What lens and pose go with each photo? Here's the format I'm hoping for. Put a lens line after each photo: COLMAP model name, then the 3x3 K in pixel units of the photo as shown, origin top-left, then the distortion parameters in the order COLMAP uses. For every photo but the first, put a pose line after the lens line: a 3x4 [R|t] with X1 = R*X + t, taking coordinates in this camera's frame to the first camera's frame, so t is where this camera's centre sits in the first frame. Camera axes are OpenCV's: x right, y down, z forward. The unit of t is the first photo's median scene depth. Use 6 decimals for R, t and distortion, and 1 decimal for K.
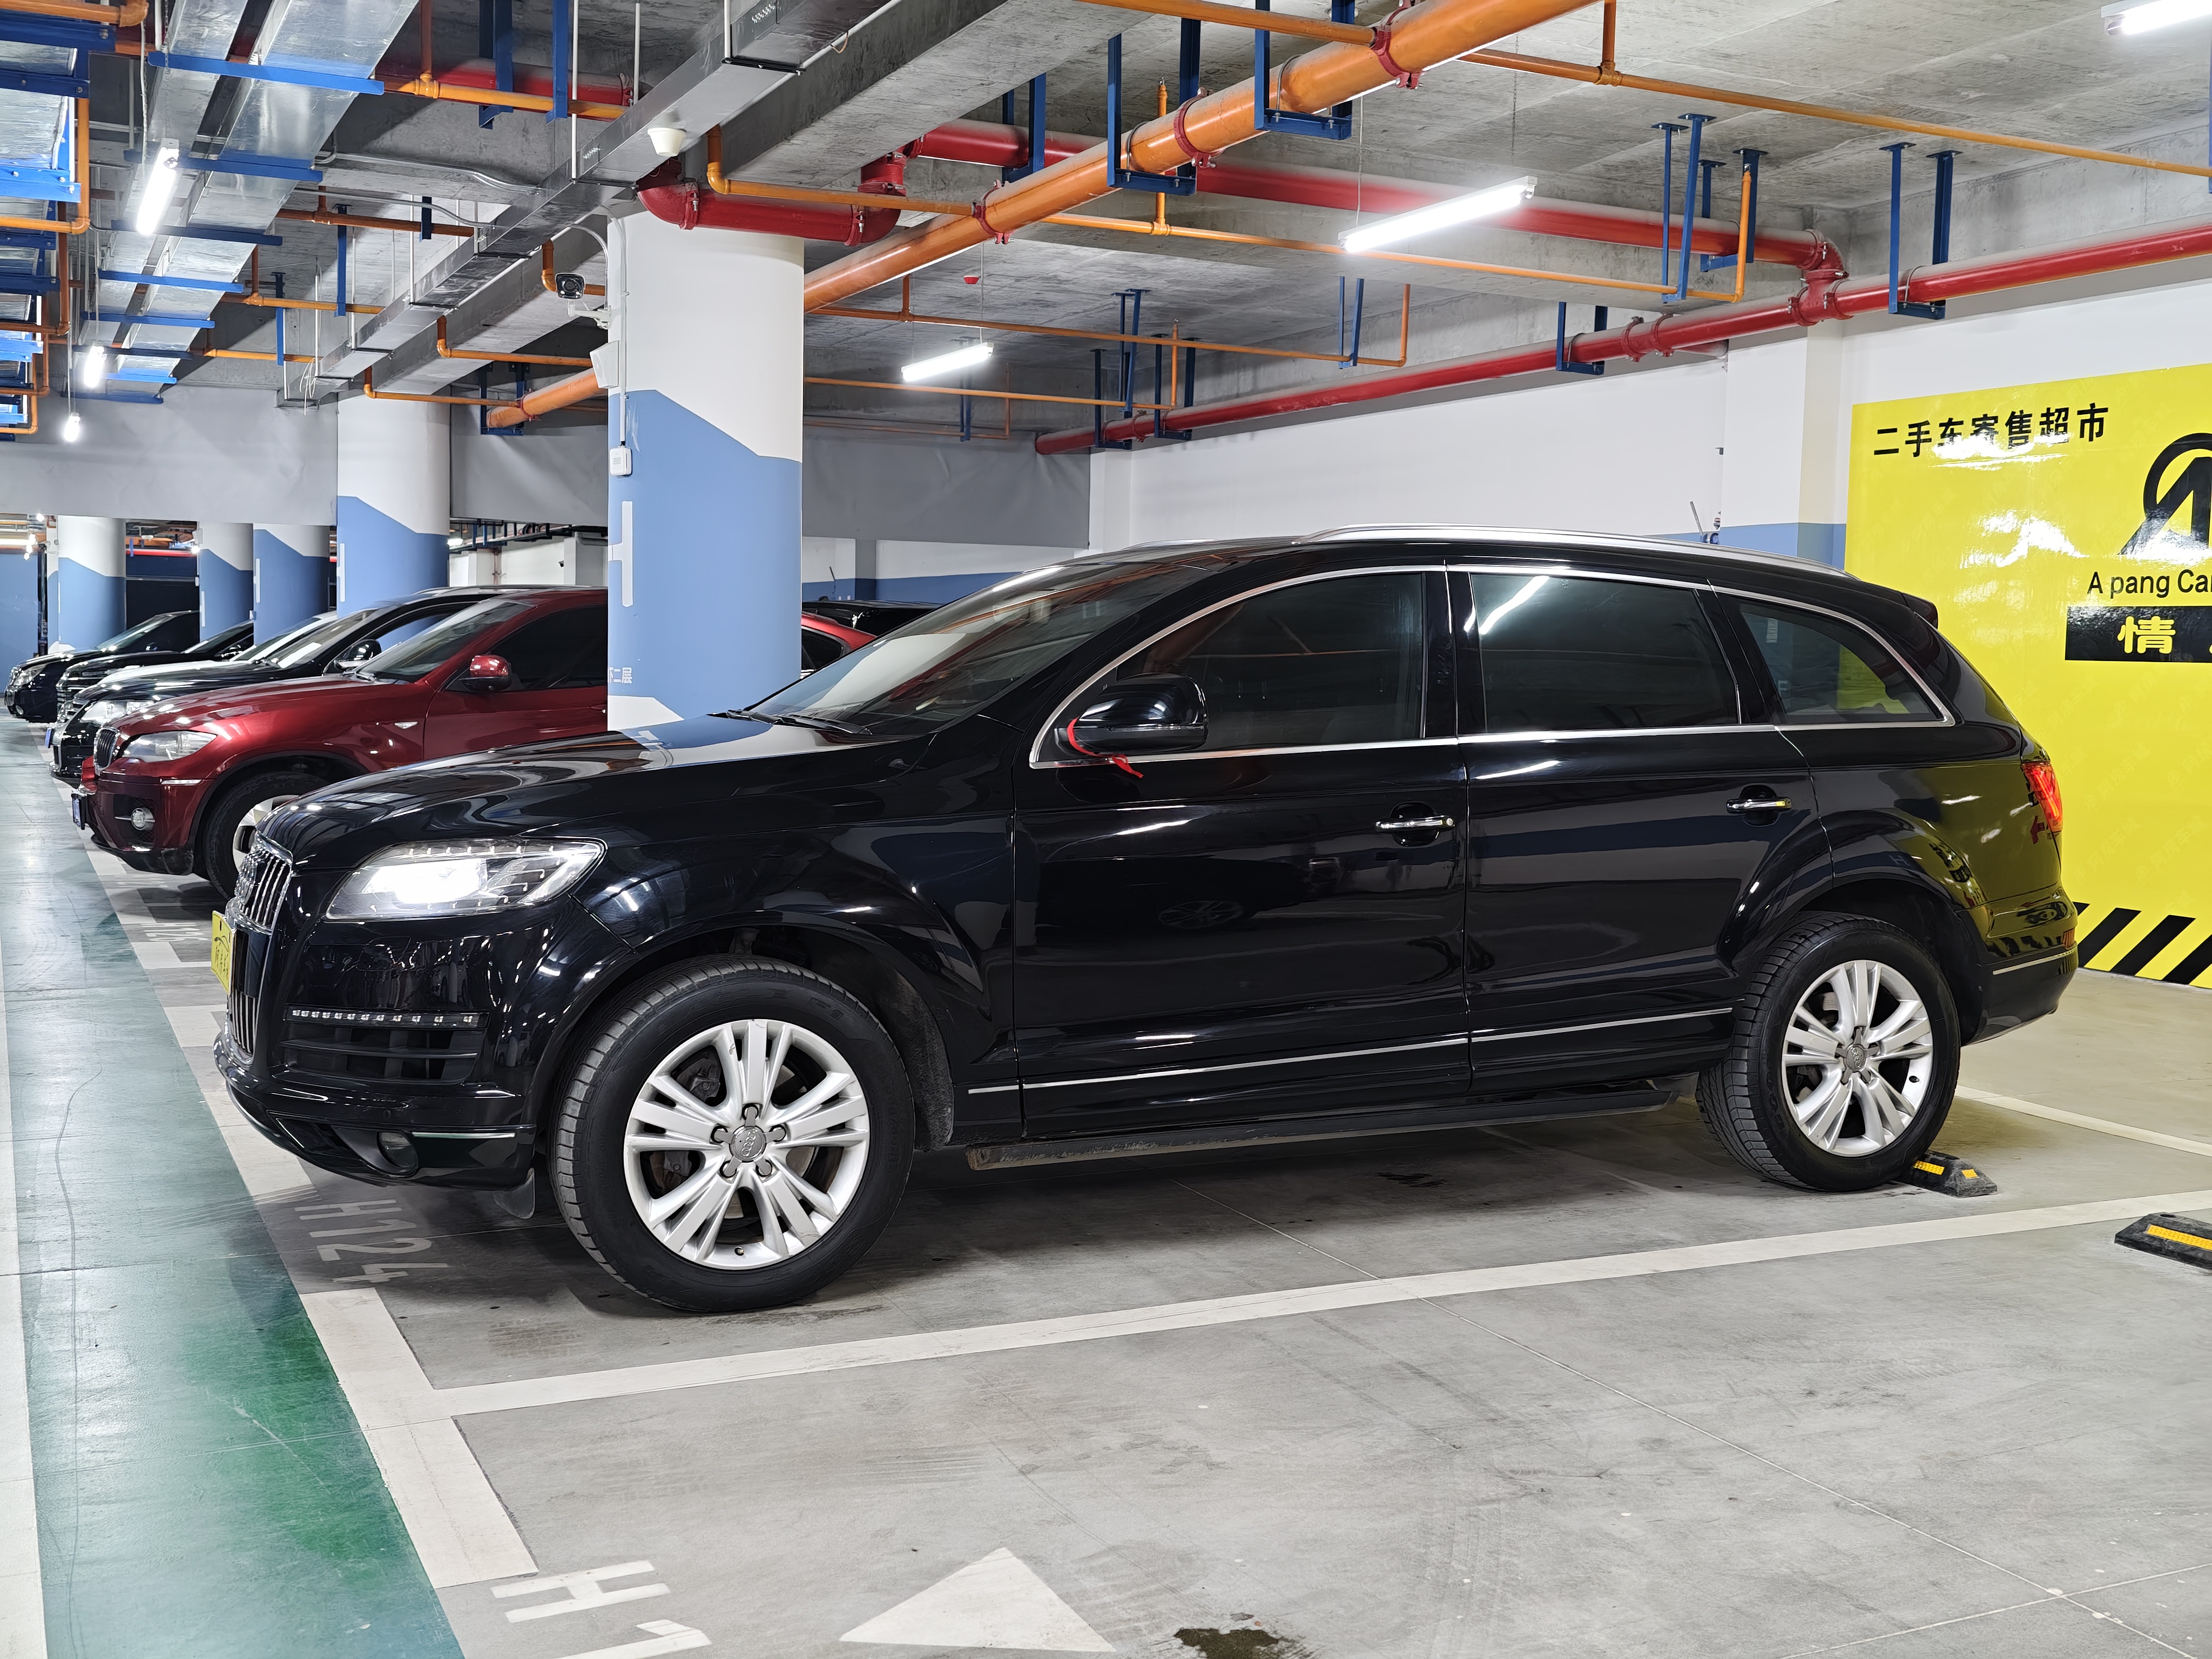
lens RADIAL K [[2297.8, 0, 1158.6], [0, 2297.8, 798.5], [0, 0, 1]] dist [0.033224, 0.000000]
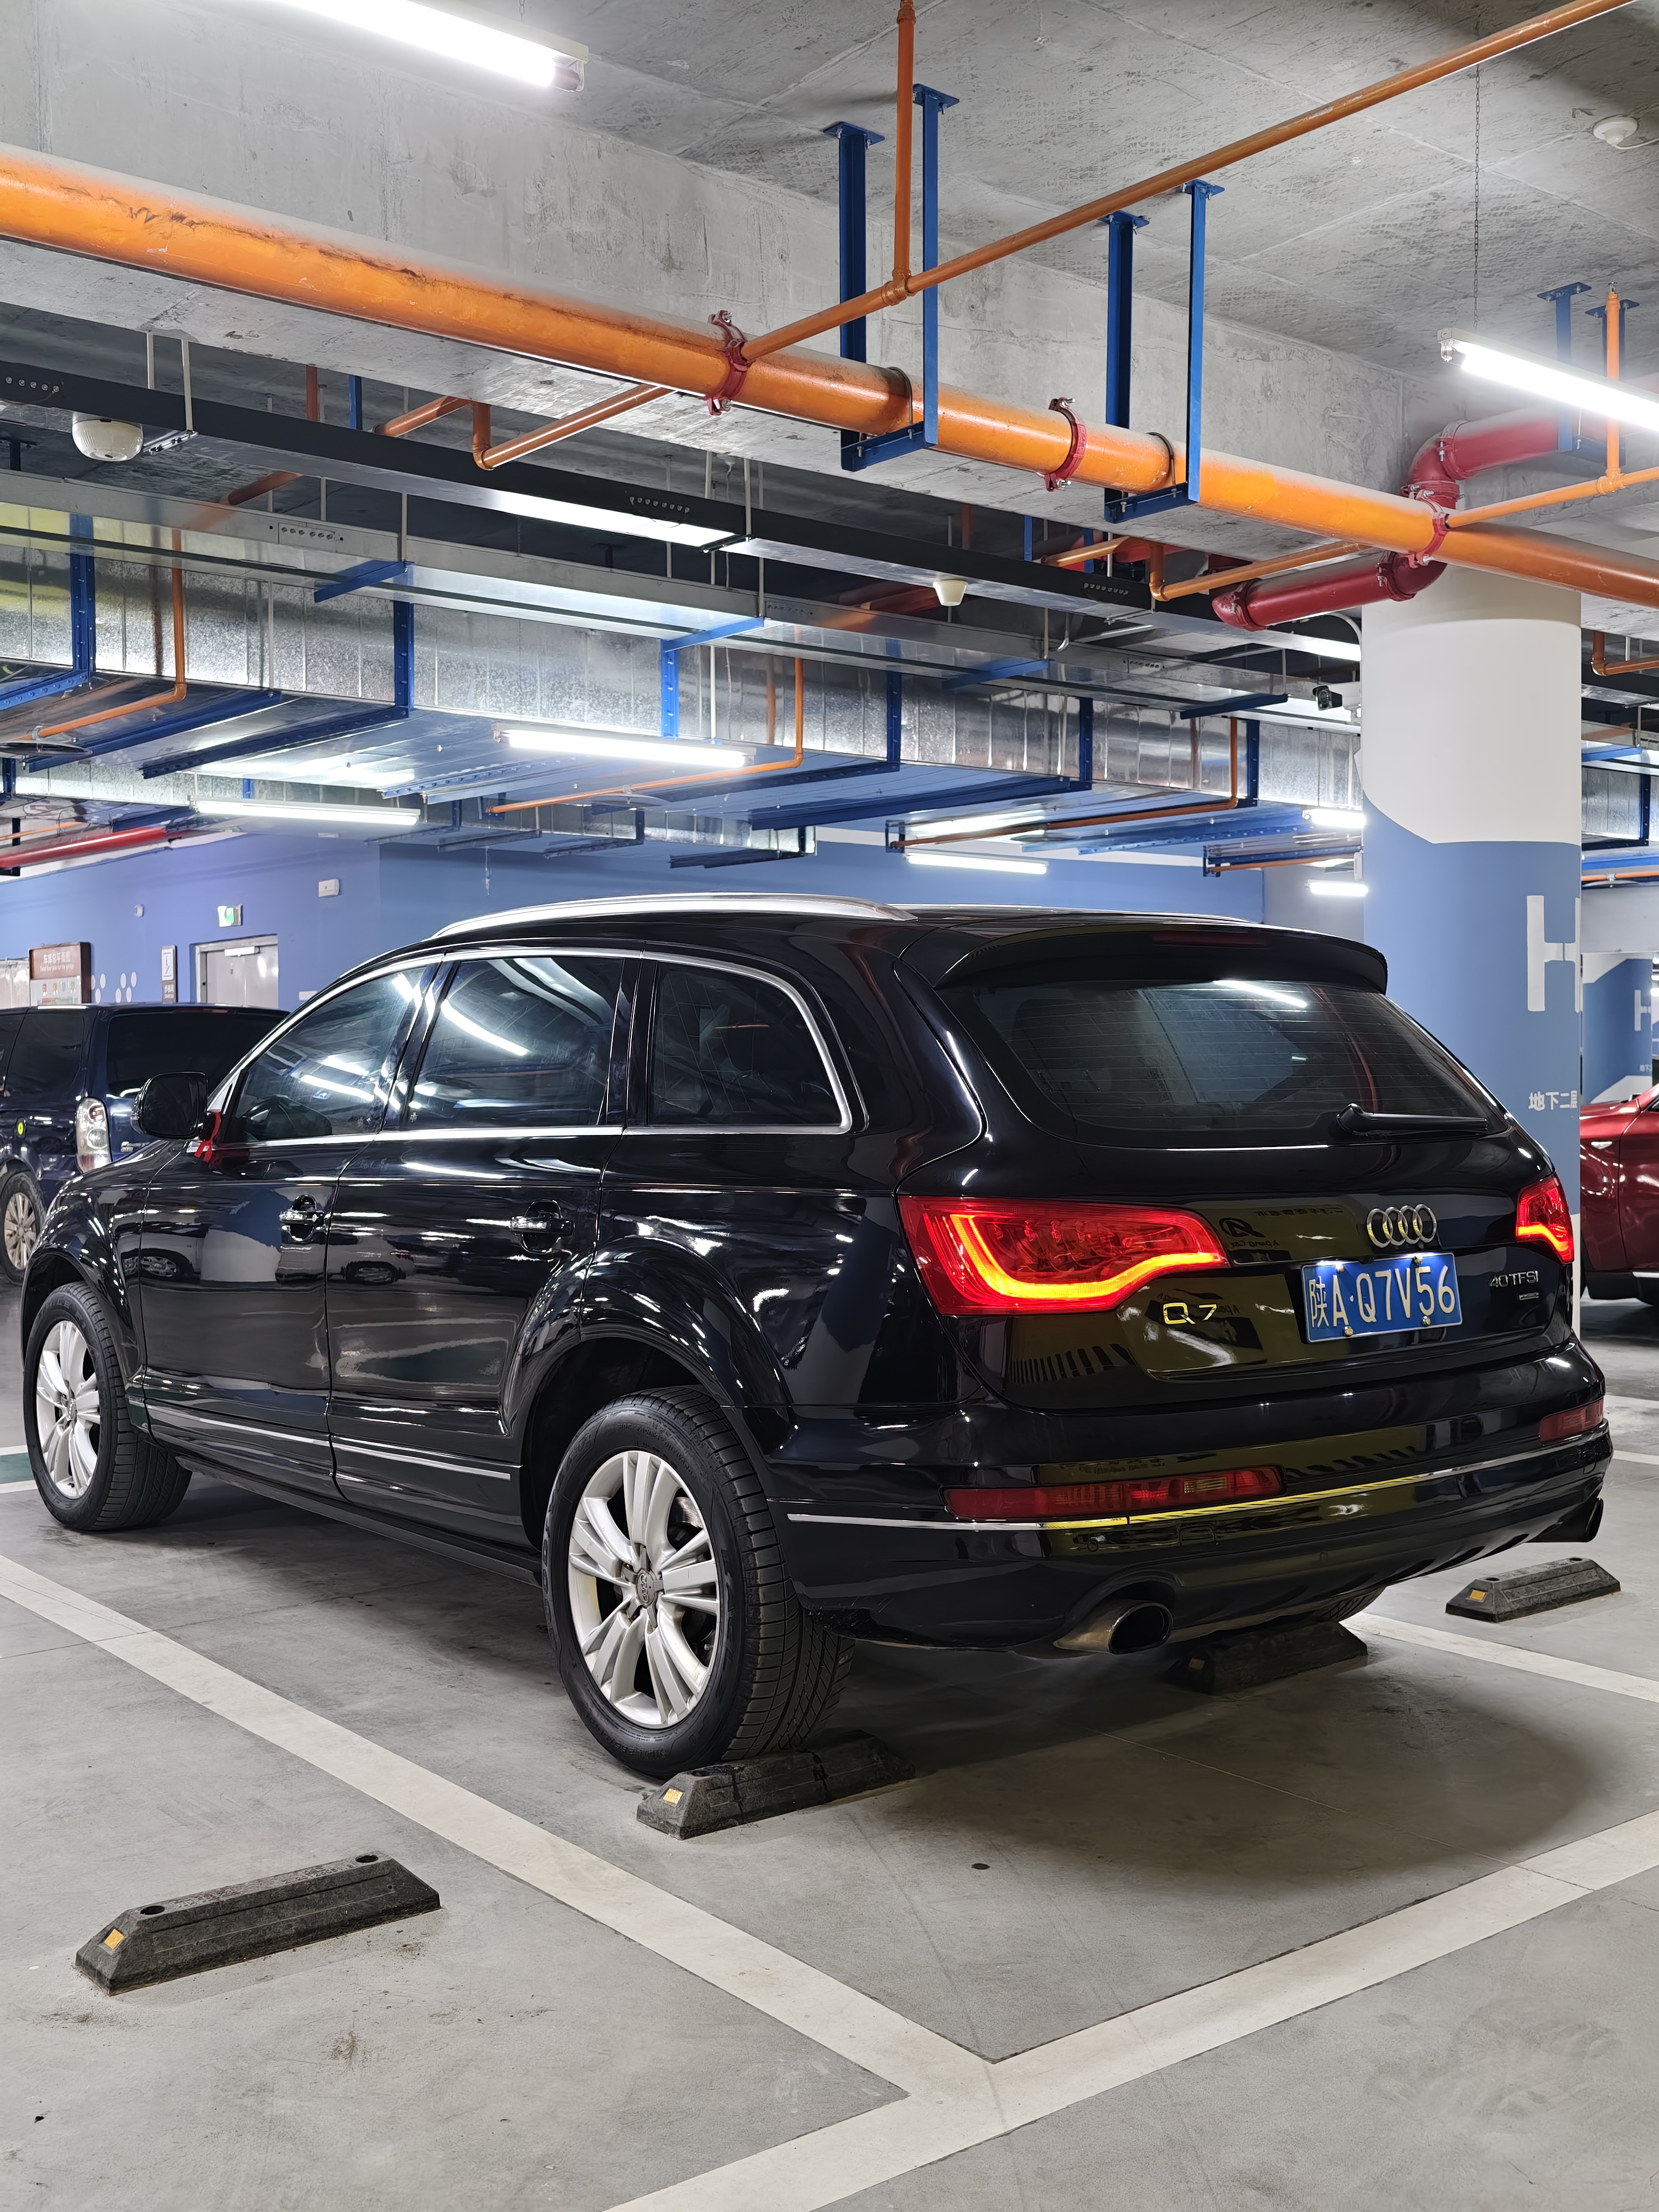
lens RADIAL K [[2297.8, 0, 833.1], [0, 2297.8, 1115.4], [0, 0, 1]] dist [0.033224, 0.000000]
pose [[0.220262, 0.000873, -0.975440, 1.457087], [-0.063411, 0.997897, -0.013426, -0.039904], [0.973377, 0.064811, 0.219854, 1.278177]]
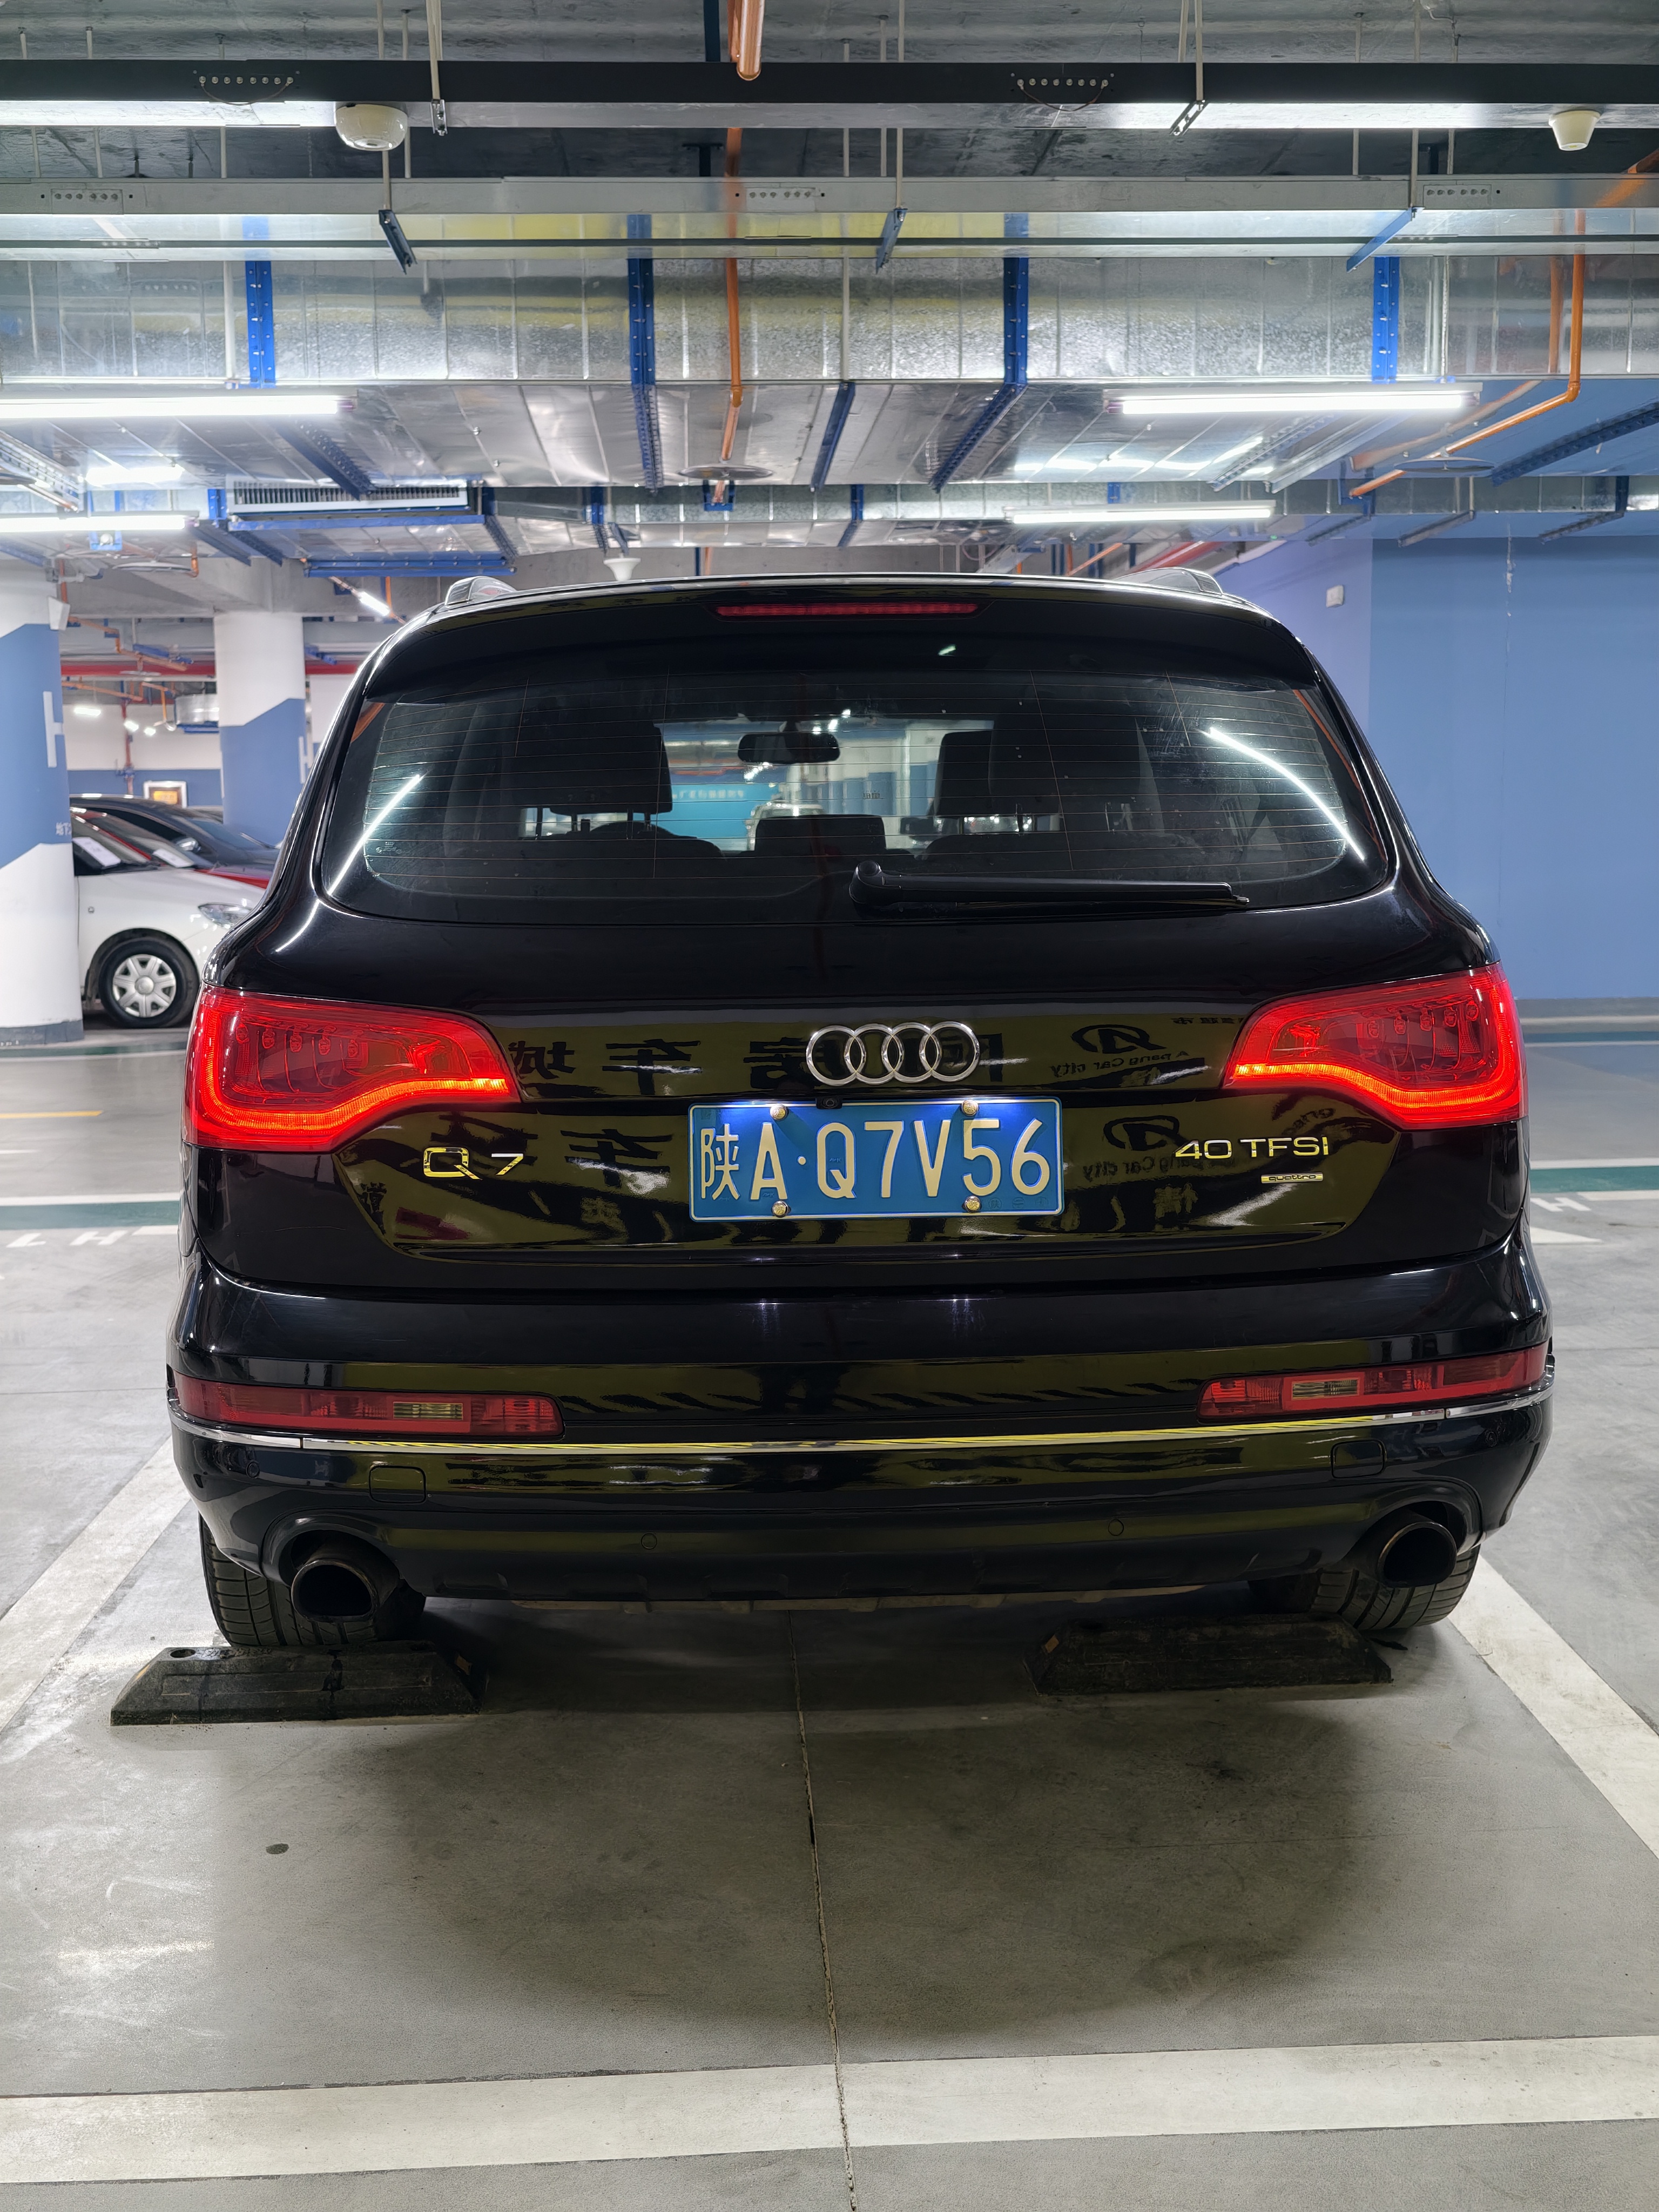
lens RADIAL K [[2297.8, 0, 815.7], [0, 2297.8, 1106.0], [0, 0, 1]] dist [0.033224, 0.000000]
pose [[-0.406203, 0.104507, -0.907787, 1.289638], [-0.062839, 0.987892, 0.141847, -0.067627], [0.911620, 0.114663, -0.394718, 1.626014]]
